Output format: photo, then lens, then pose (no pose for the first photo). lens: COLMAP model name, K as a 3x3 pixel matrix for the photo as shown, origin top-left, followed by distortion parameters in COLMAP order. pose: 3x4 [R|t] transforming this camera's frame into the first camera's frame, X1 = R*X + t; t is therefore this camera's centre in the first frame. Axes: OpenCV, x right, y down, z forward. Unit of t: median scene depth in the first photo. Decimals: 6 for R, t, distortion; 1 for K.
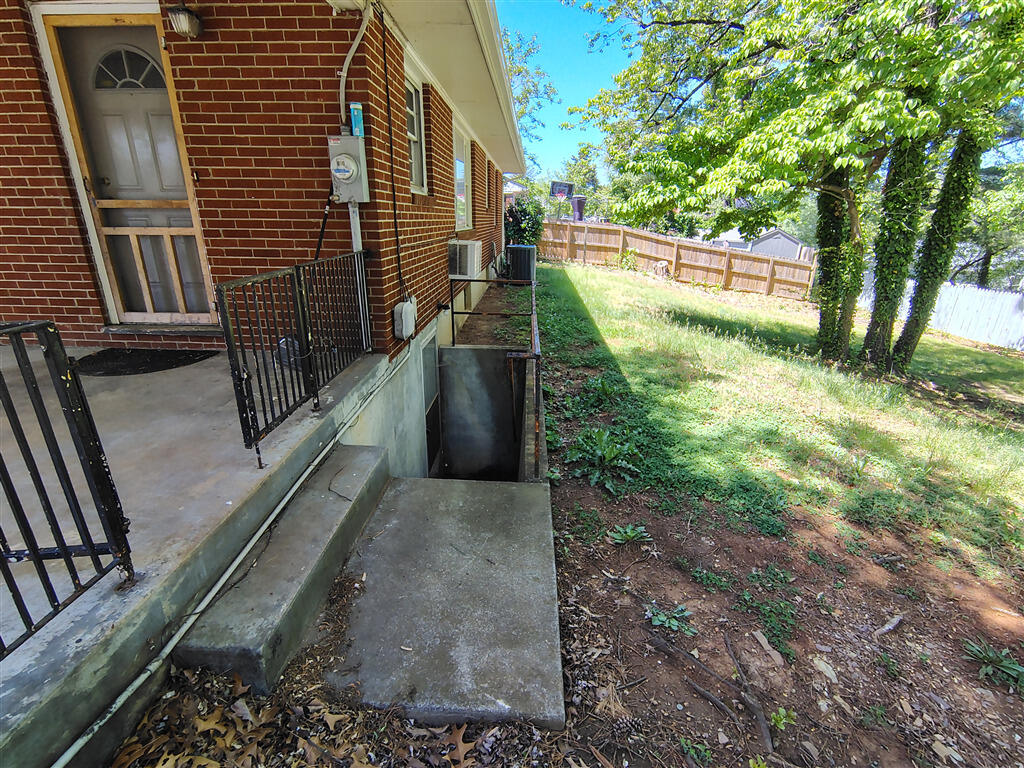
lens RADIAL K [[475.2, 0, 514.3], [0, 475.2, 386.4], [0, 0, 1]] dist [0.002335, 0.001080]
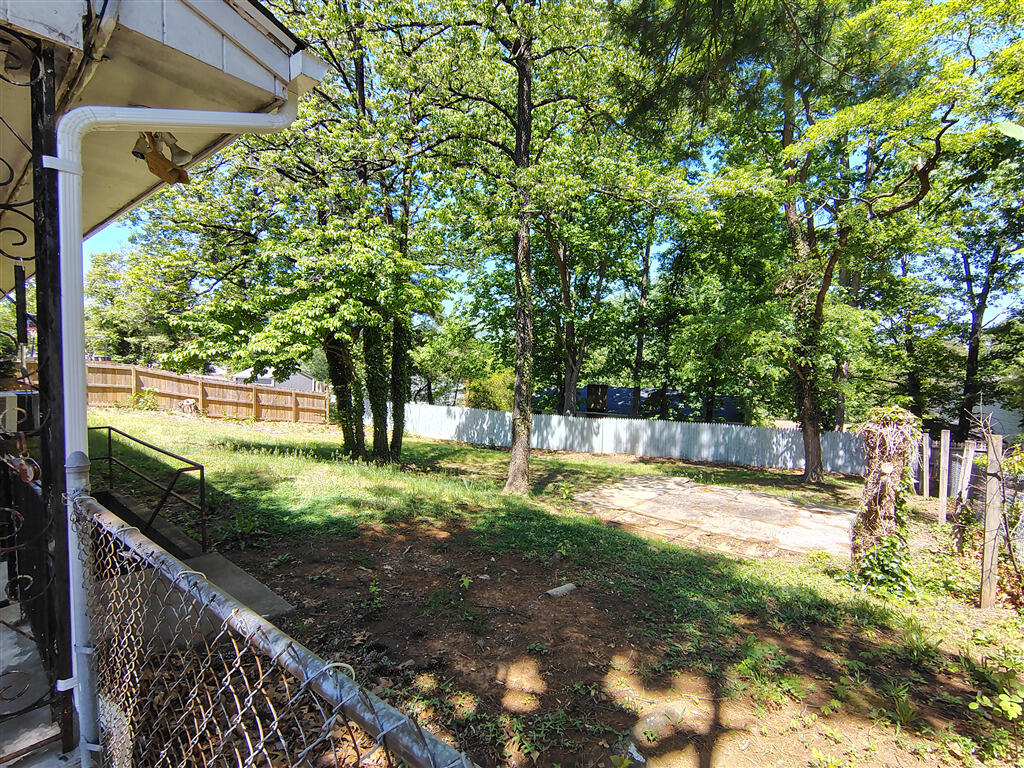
lens RADIAL K [[475.2, 0, 514.3], [0, 475.2, 386.4], [0, 0, 1]] dist [0.002335, 0.001080]
pose [[0.595184, -0.035994, 0.802783, -0.192977], [0.248739, 0.958186, -0.141453, 0.052710], [-0.764124, 0.283874, 0.579250, -0.254964]]
